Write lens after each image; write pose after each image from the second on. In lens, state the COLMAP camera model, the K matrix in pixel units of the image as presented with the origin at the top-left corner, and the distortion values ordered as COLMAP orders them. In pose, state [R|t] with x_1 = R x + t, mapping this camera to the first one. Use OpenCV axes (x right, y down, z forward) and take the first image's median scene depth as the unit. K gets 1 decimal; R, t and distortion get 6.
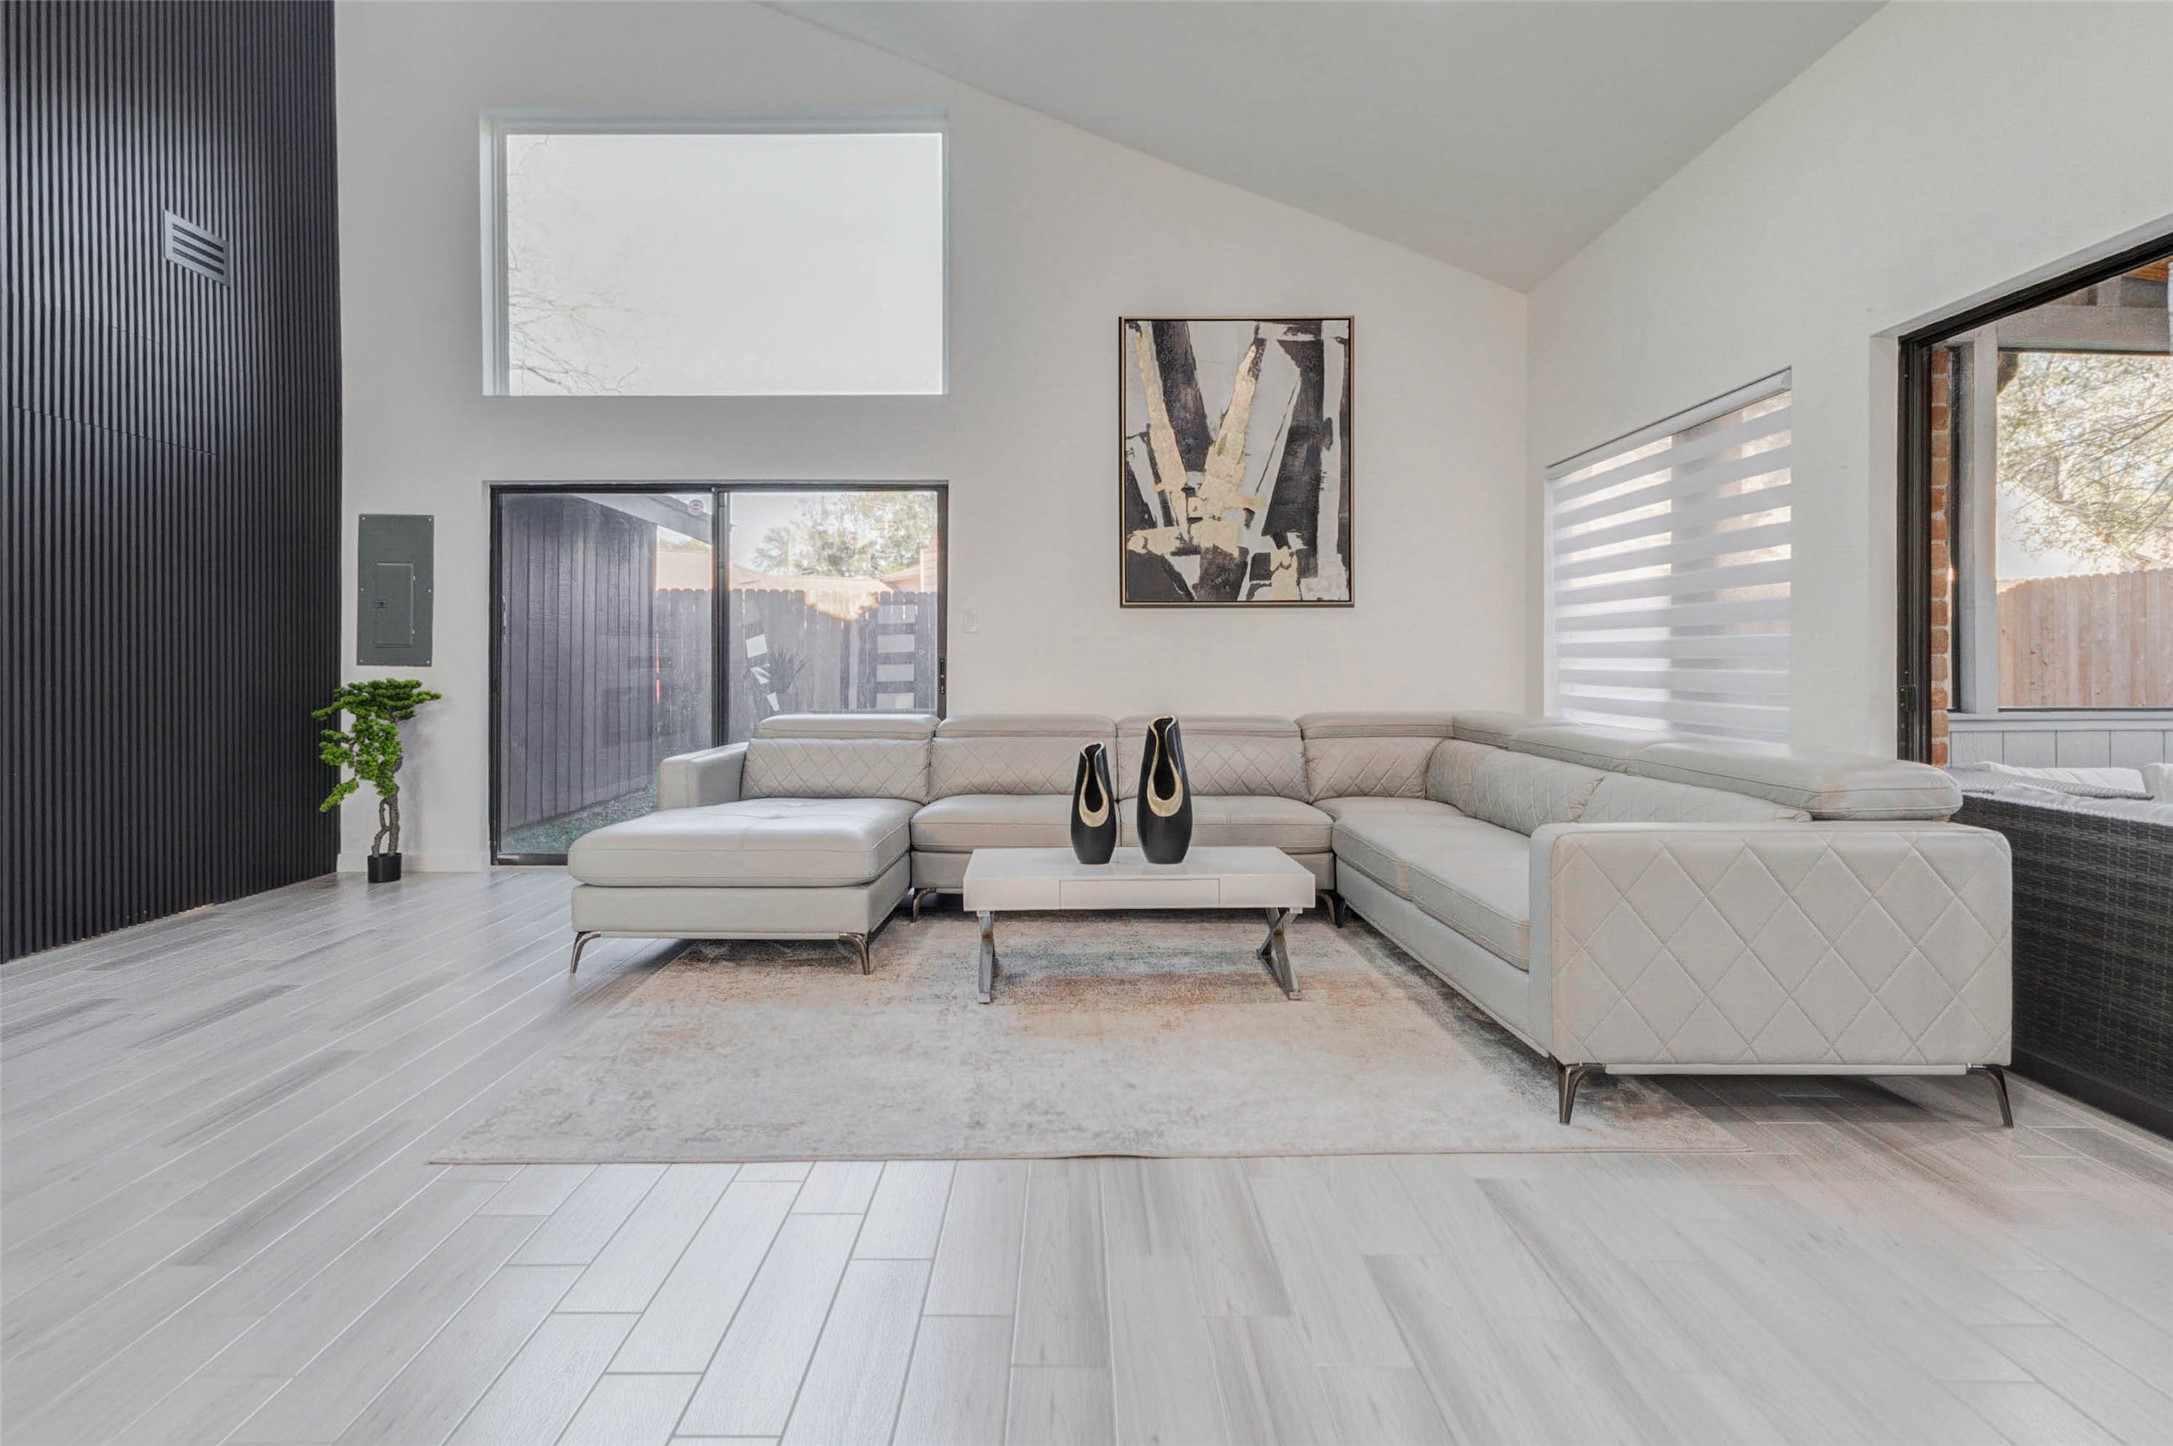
lens RADIAL K [[1073.2, 0, 1071.9], [0, 1073.2, 666.6], [0, 0, 1]] dist [0.002386, -0.000462]
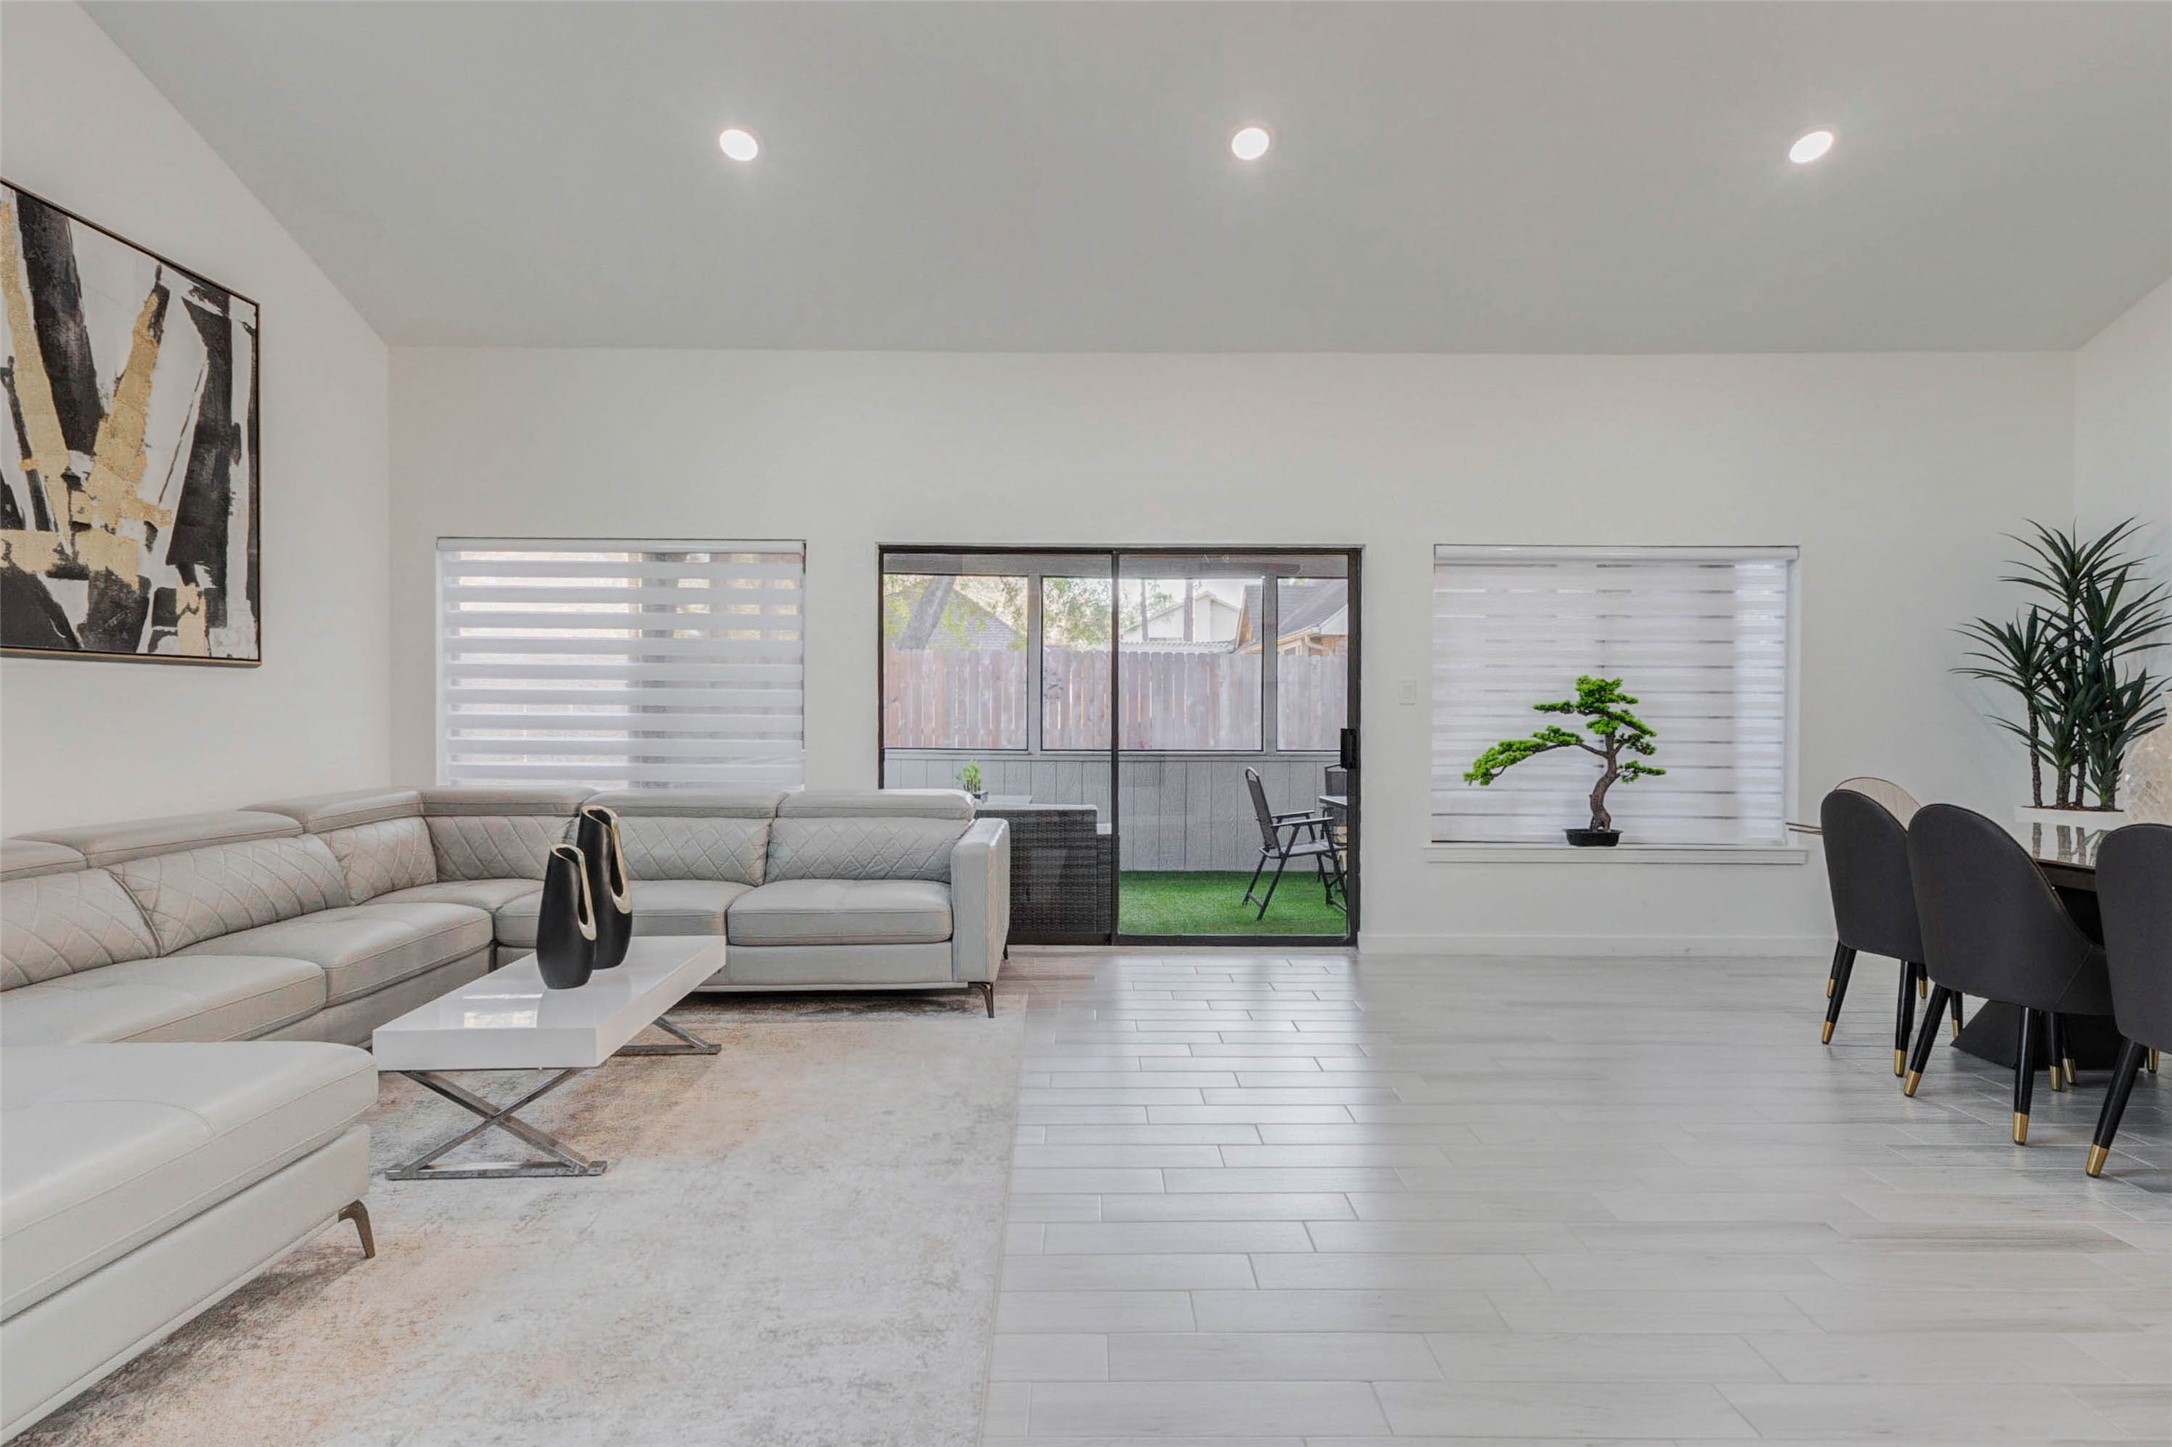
lens RADIAL K [[1072.7, 0, 1090.7], [0, 1072.7, 744.9], [0, 0, 1]] dist [0.002386, -0.000462]
pose [[-0.002302, -0.031902, 0.999488, -0.546354], [-0.001131, 0.999490, 0.031900, -0.024909], [-0.999997, -0.001057, -0.002337, 0.384639]]
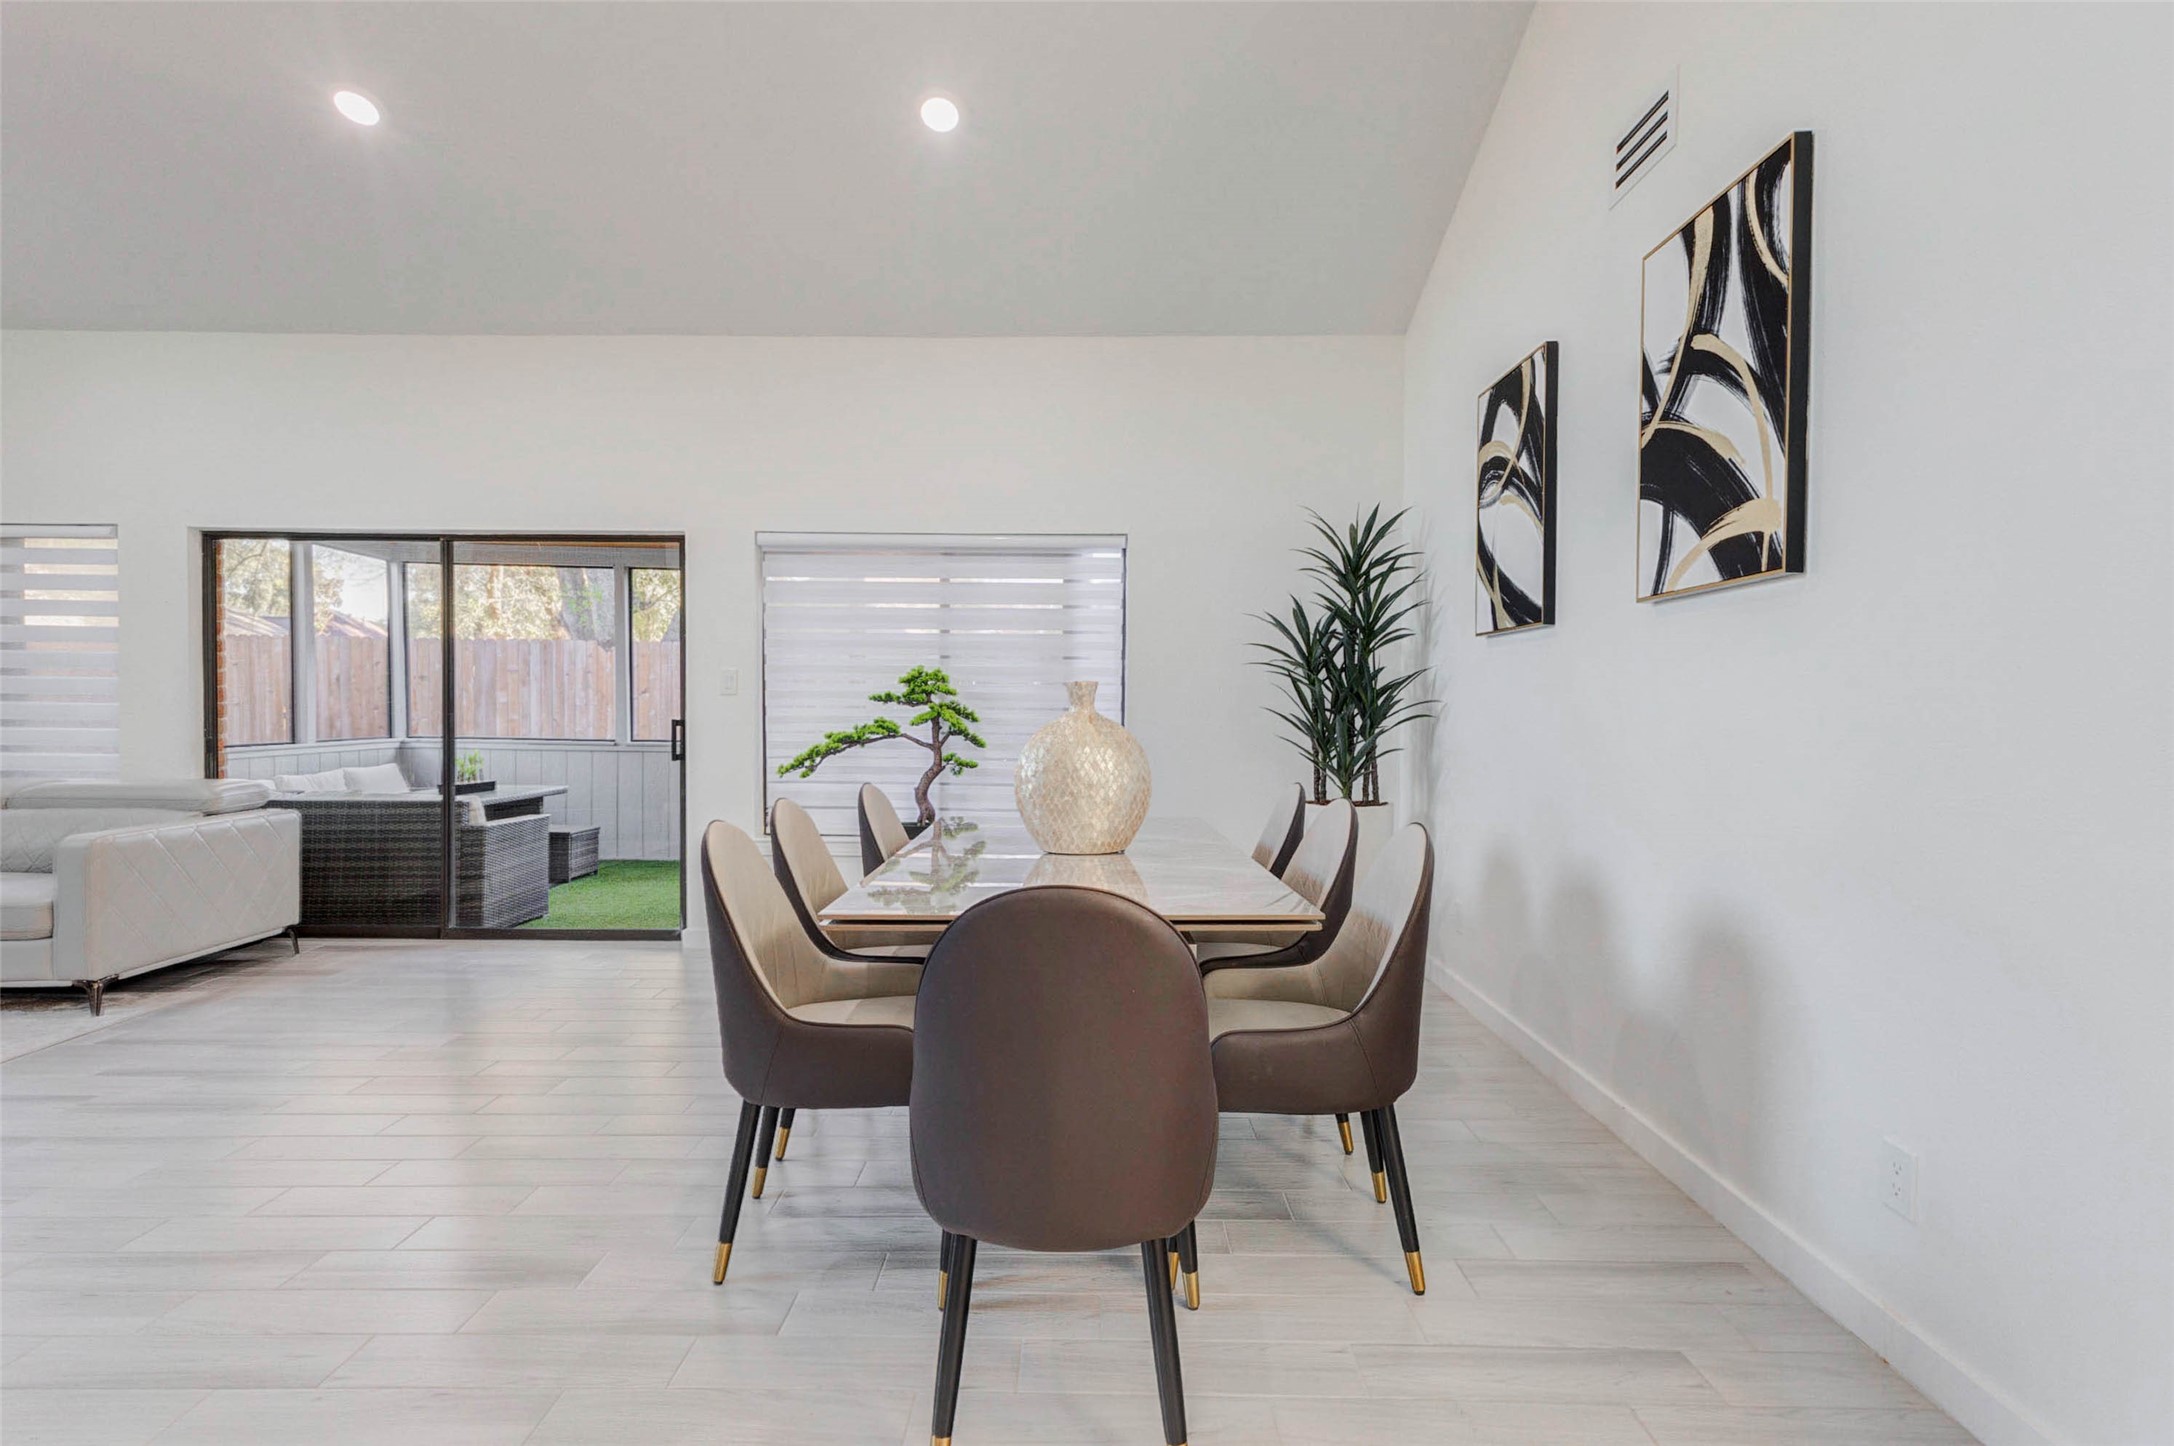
lens RADIAL K [[1073.7, 0, 1089.9], [0, 1073.7, 702.6], [0, 0, 1]] dist [0.002386, -0.000462]
pose [[0.009963, -0.006467, 0.999929, -0.519922], [-0.005438, 0.999964, 0.006521, -0.031554], [-0.999936, -0.005503, 0.009927, -0.233572]]
